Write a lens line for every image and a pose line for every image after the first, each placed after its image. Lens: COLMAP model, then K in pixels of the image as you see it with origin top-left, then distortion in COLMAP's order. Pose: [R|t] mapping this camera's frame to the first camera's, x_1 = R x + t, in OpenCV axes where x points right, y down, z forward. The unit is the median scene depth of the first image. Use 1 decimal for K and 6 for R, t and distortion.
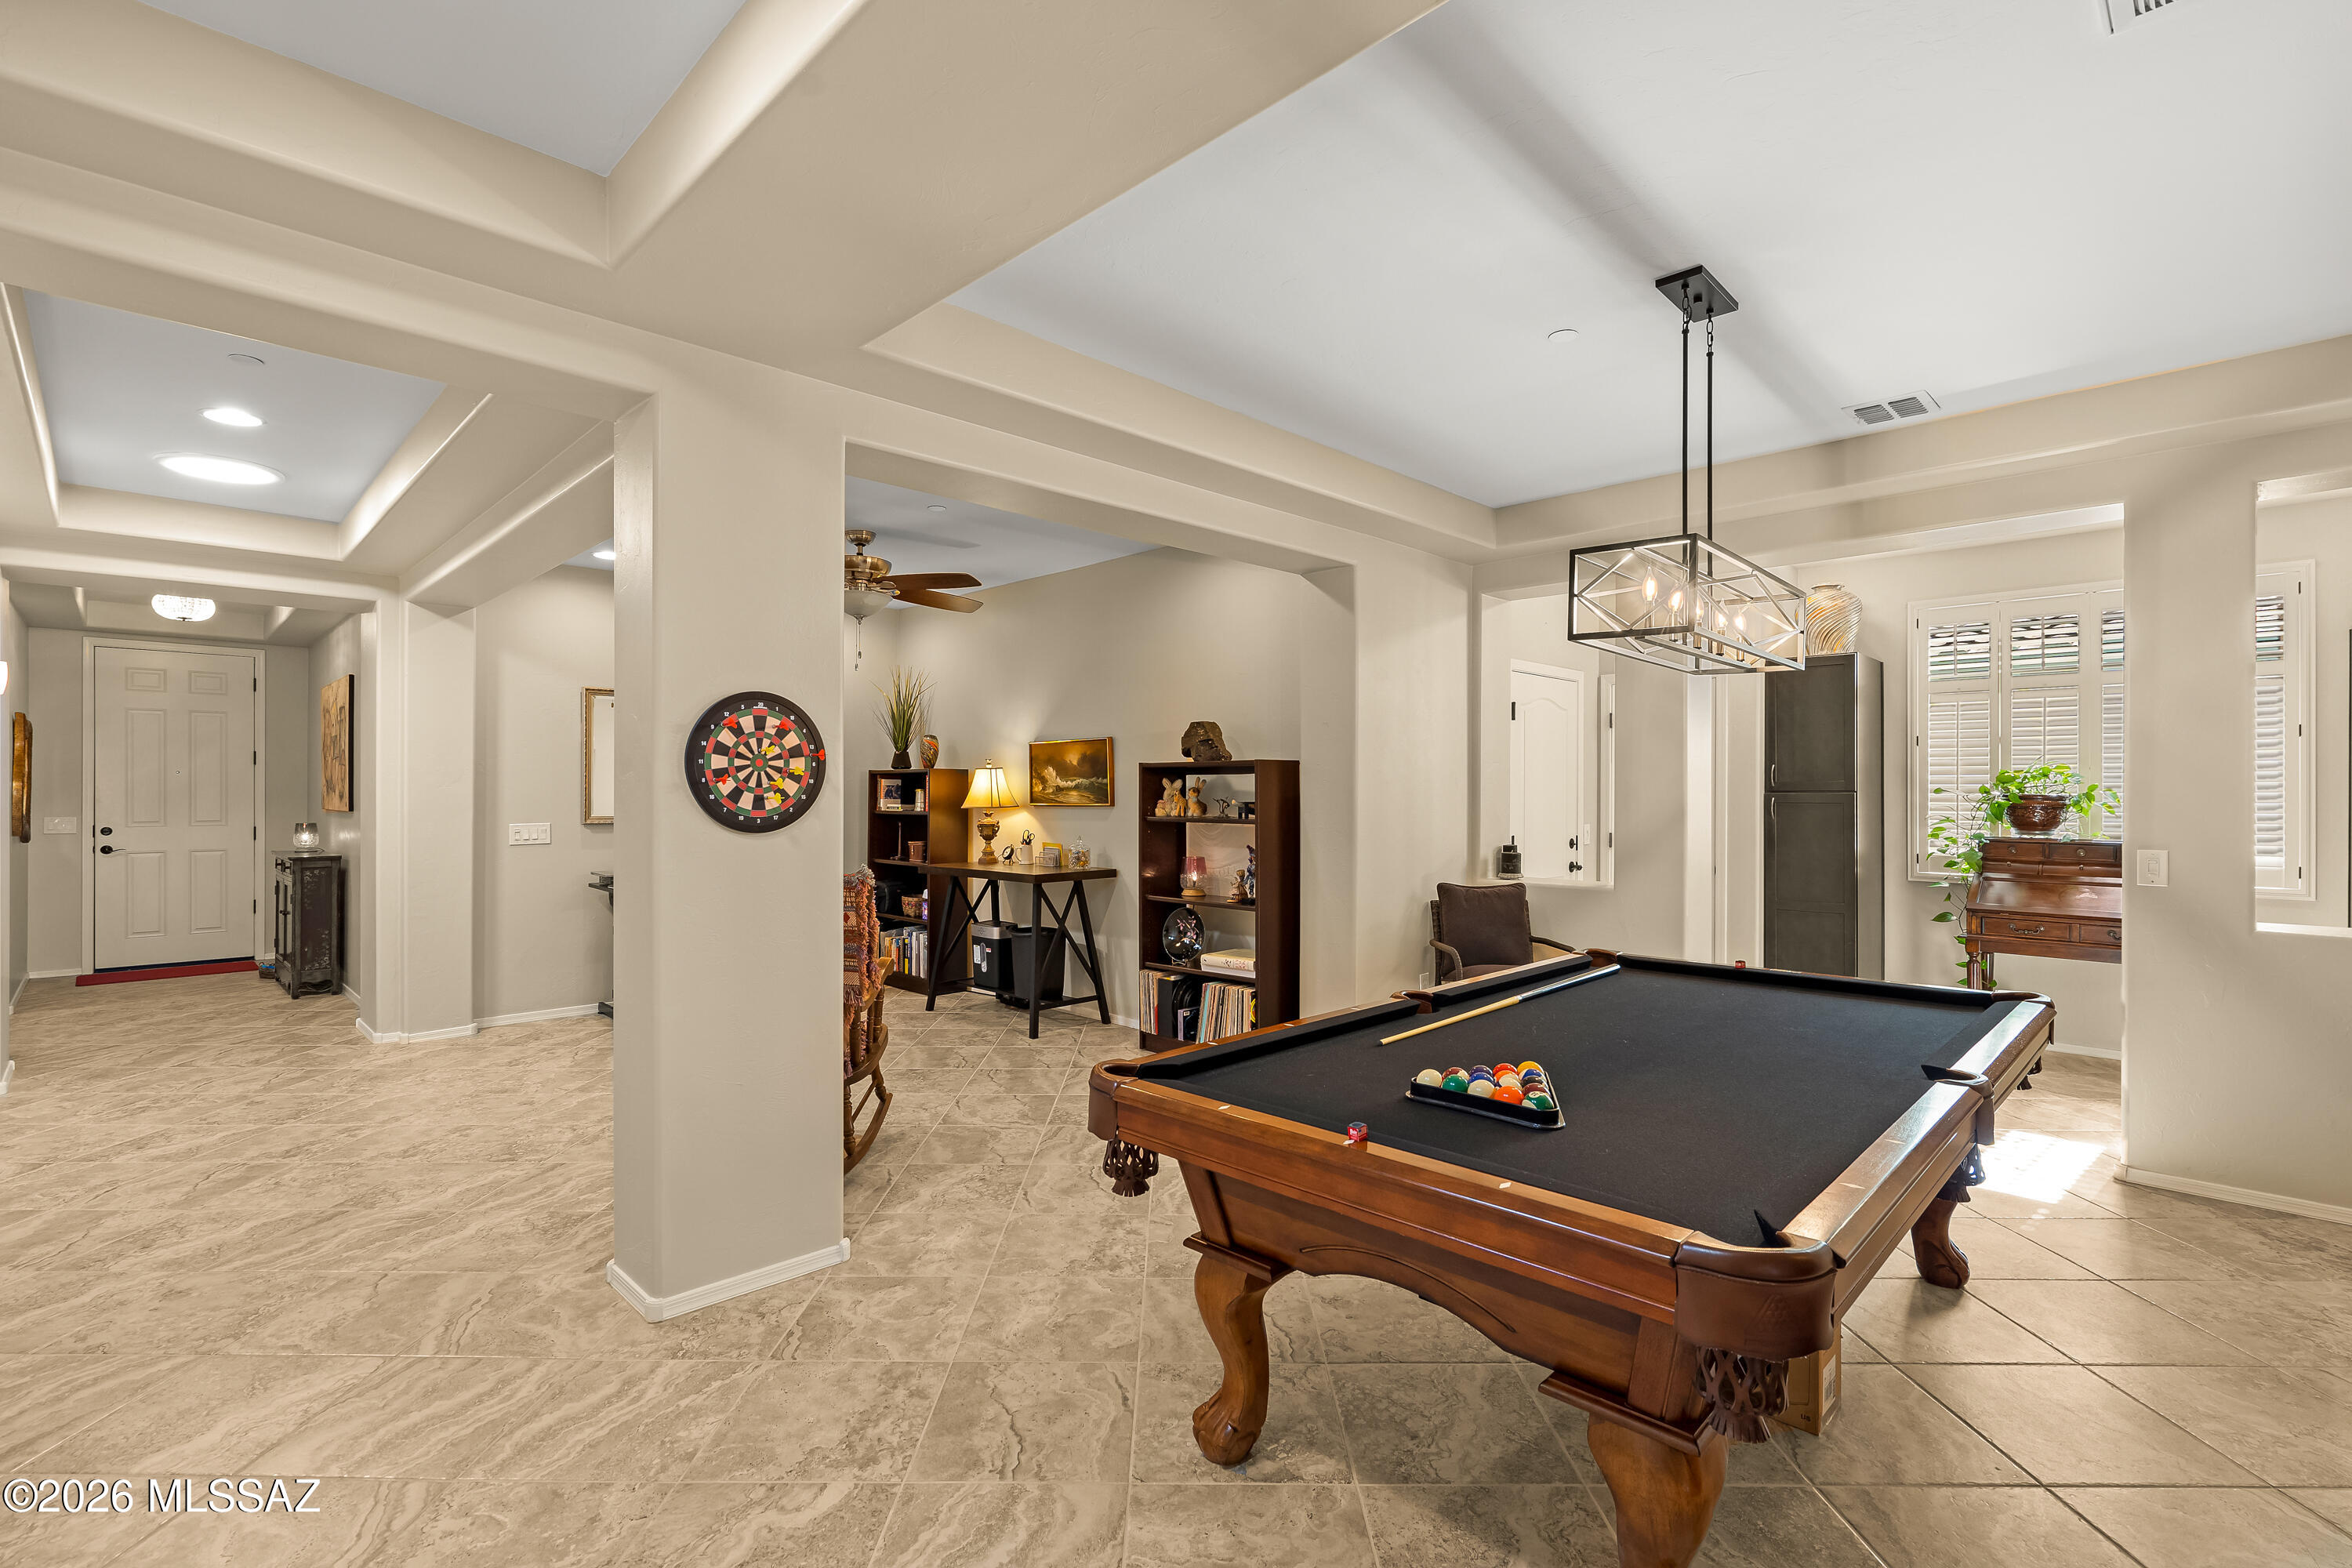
lens RADIAL K [[1078.8, 0, 1172.3], [0, 1078.8, 790.4], [0, 0, 1]] dist [-0.001827, 0.001085]
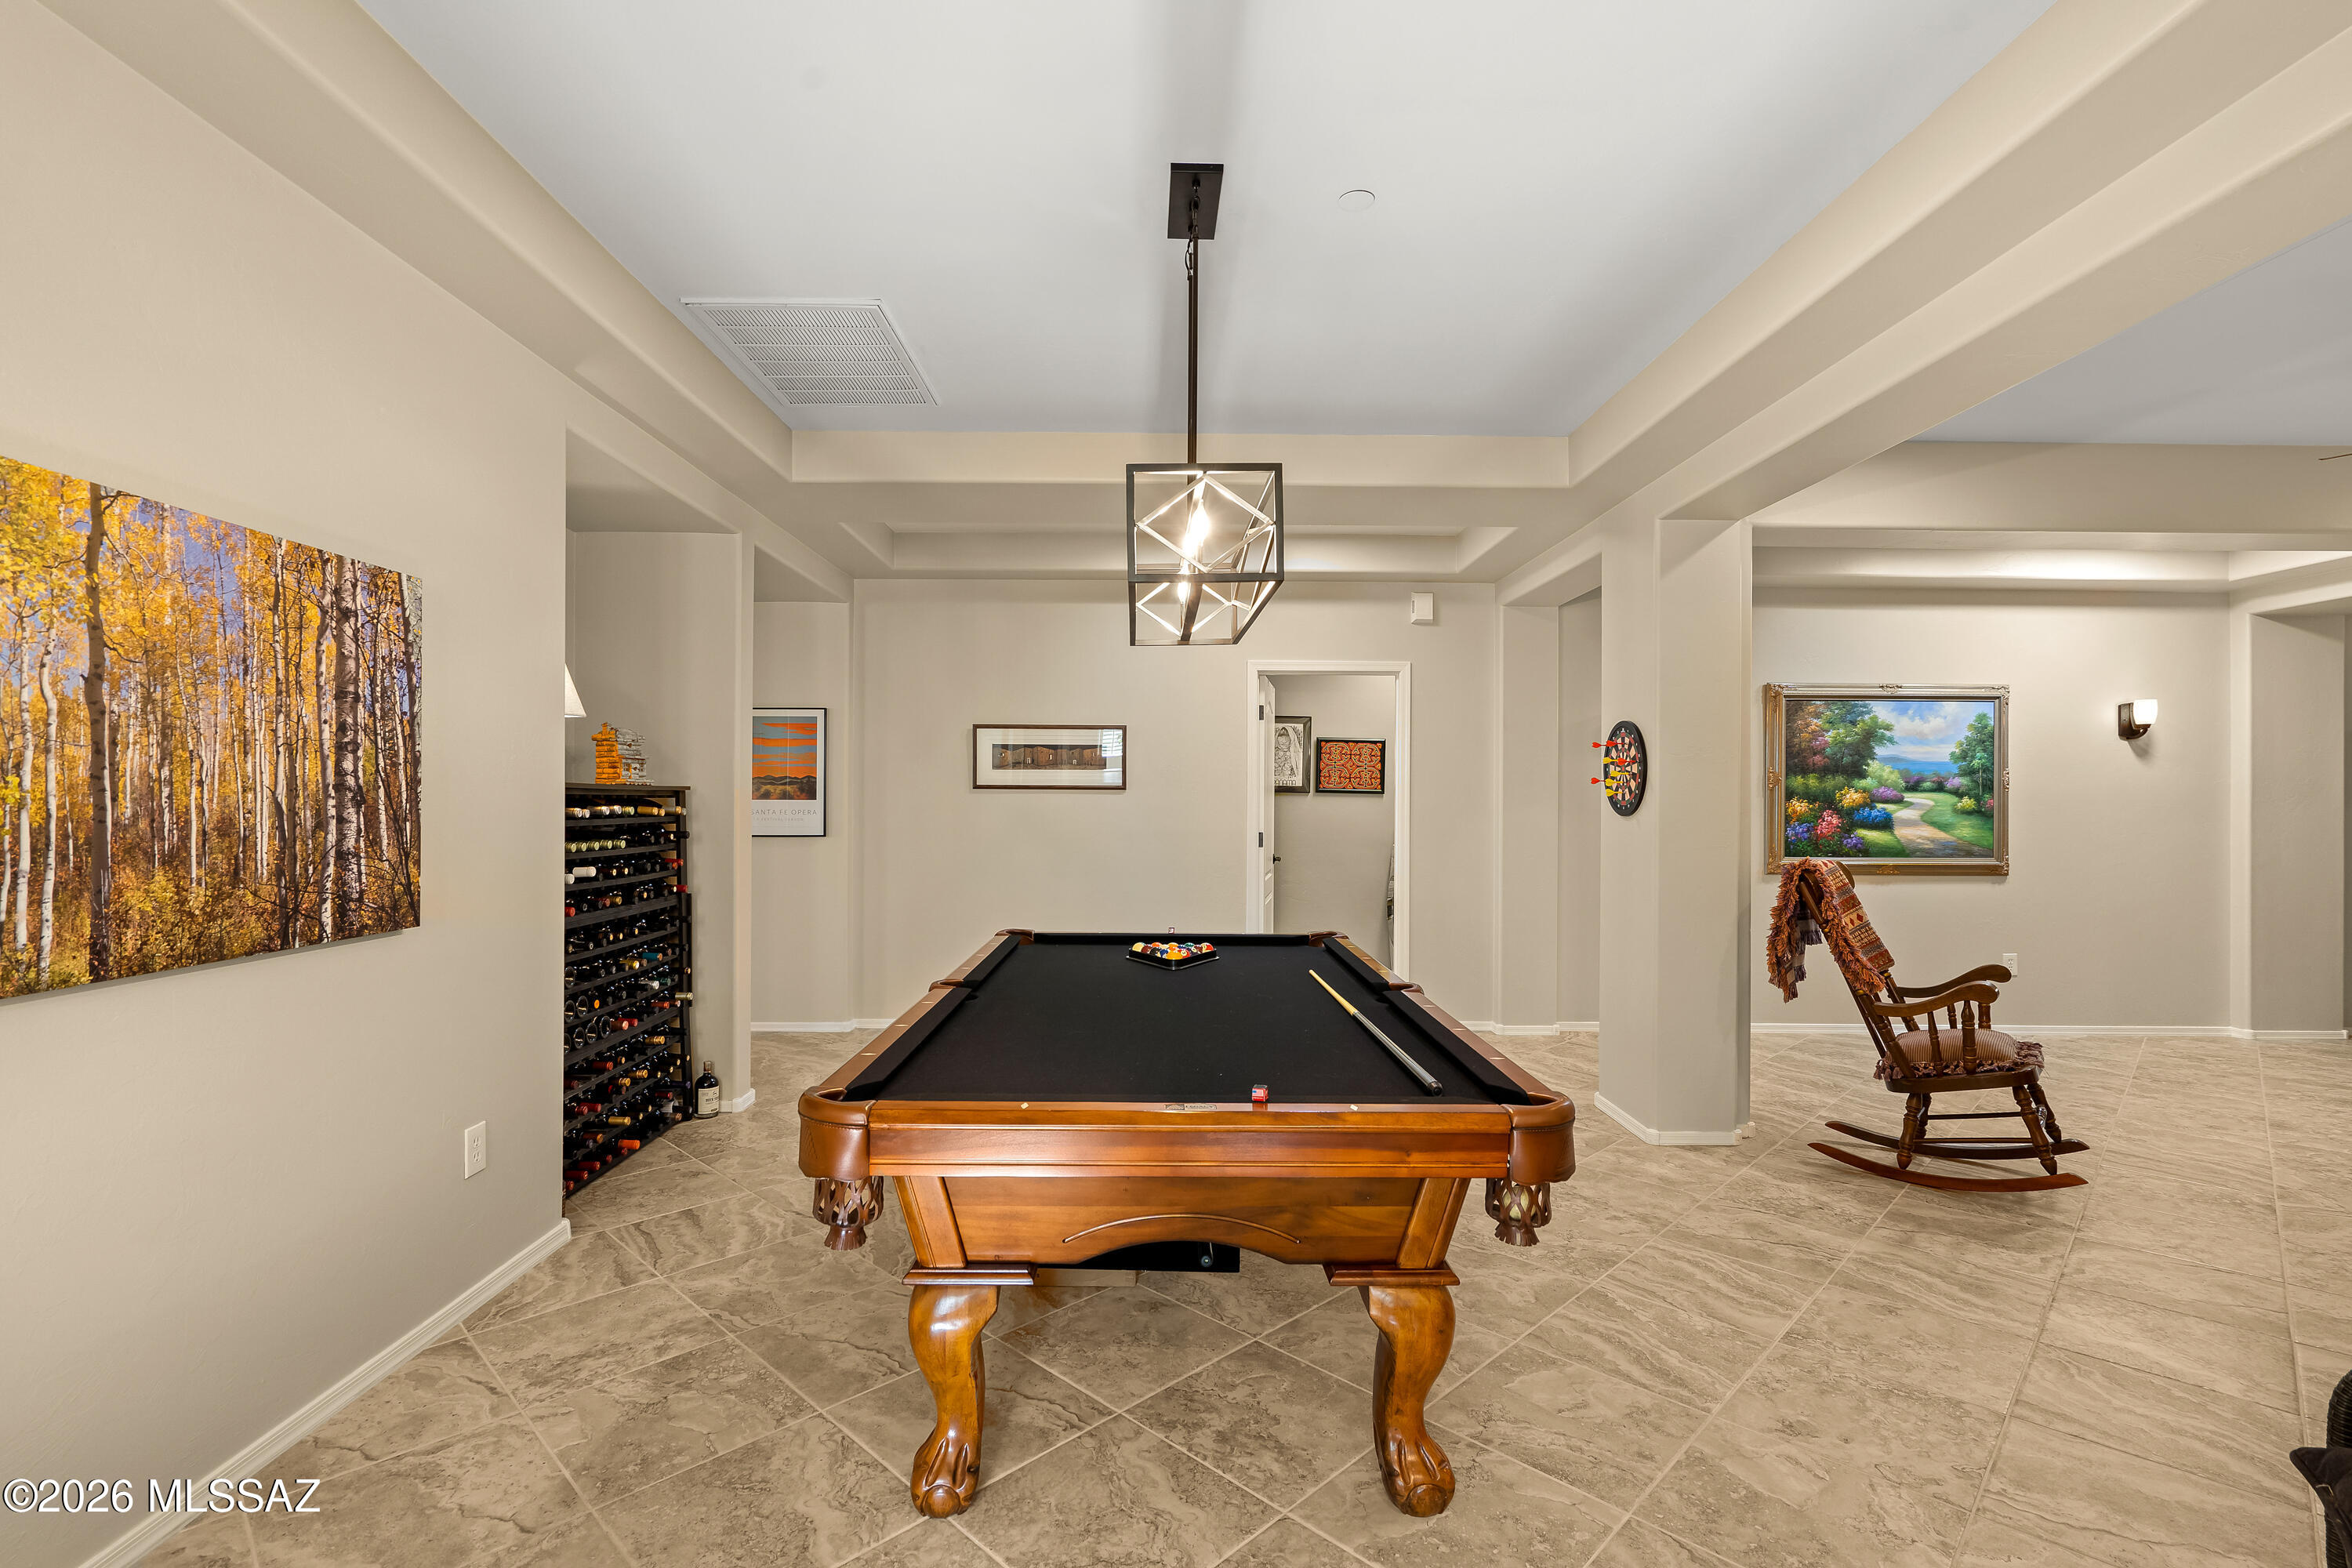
lens RADIAL K [[1078.8, 0, 1177.7], [0, 1078.8, 787.6], [0, 0, 1]] dist [-0.001827, 0.001085]
pose [[-0.689174, -0.011727, -0.724501, 0.504639], [-0.007194, 0.999930, -0.009342, 0.008466], [0.724560, -0.001226, -0.689211, 0.715822]]
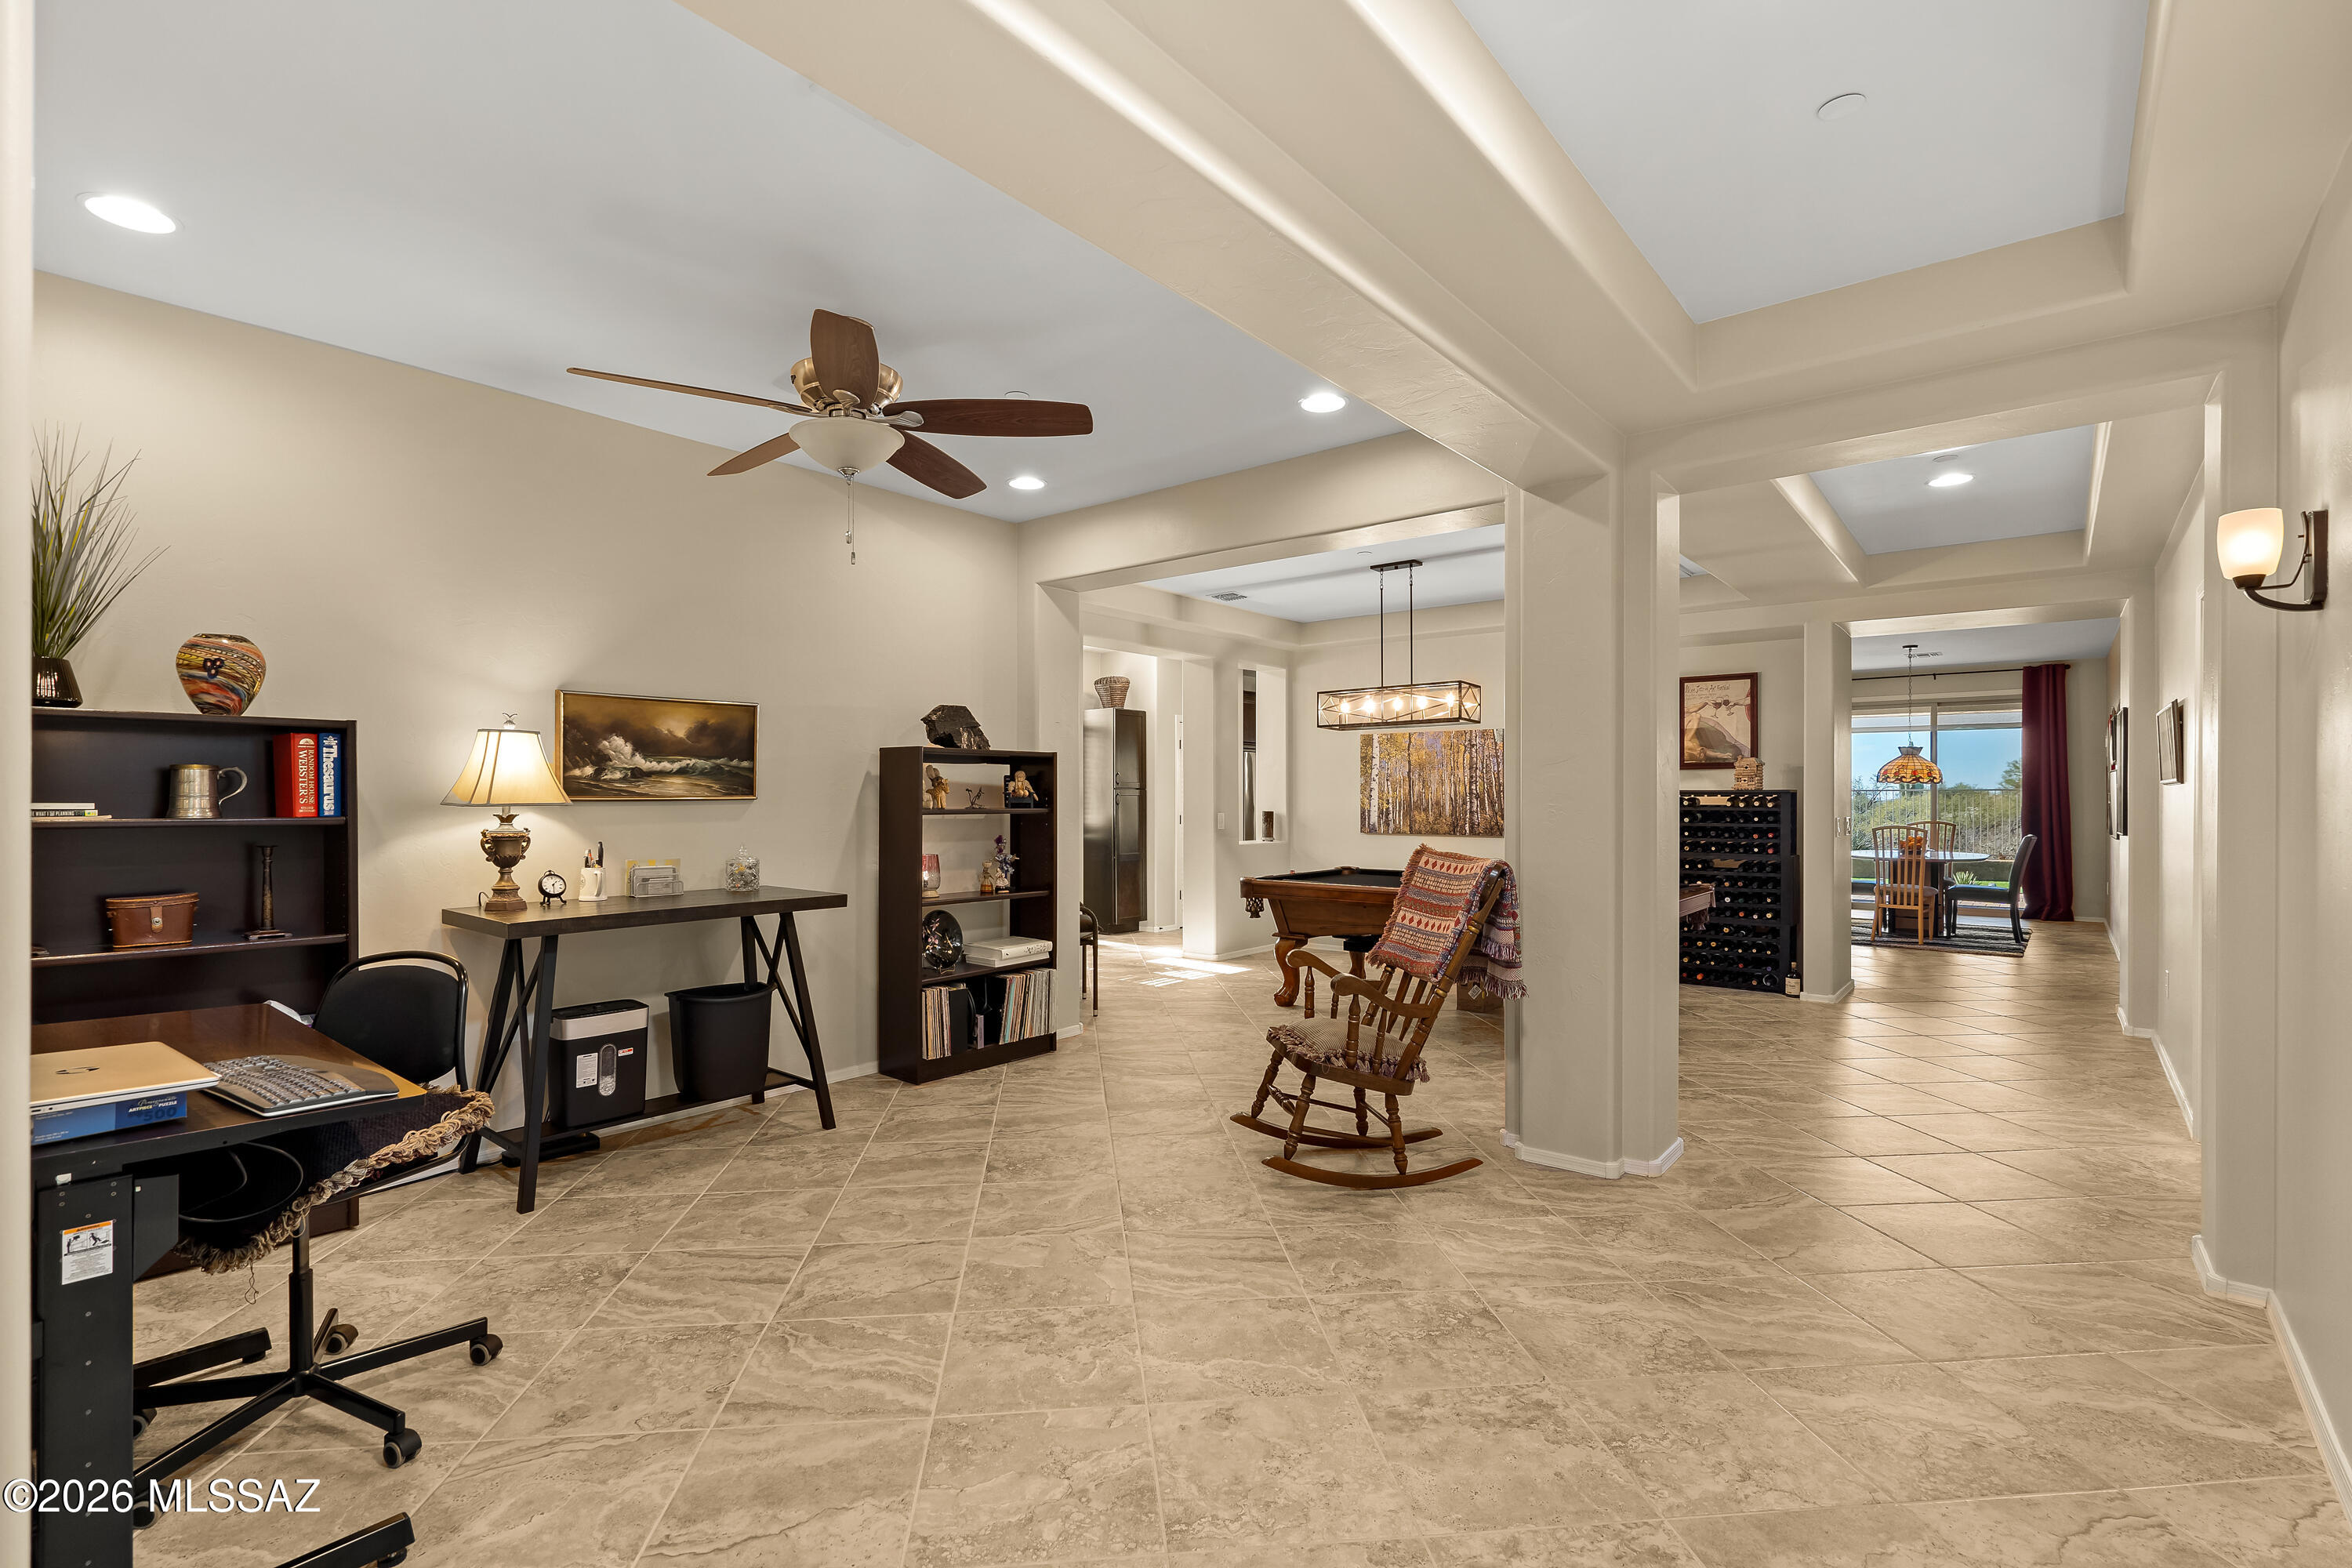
lens RADIAL K [[1078.8, 0, 1166.3], [0, 1078.8, 798.4], [0, 0, 1]] dist [-0.001827, 0.001085]
pose [[-0.109894, -0.002122, 0.993941, -0.771430], [-0.002705, 0.999995, 0.001836, 0.011436], [-0.993940, -0.002486, -0.109899, 0.777744]]
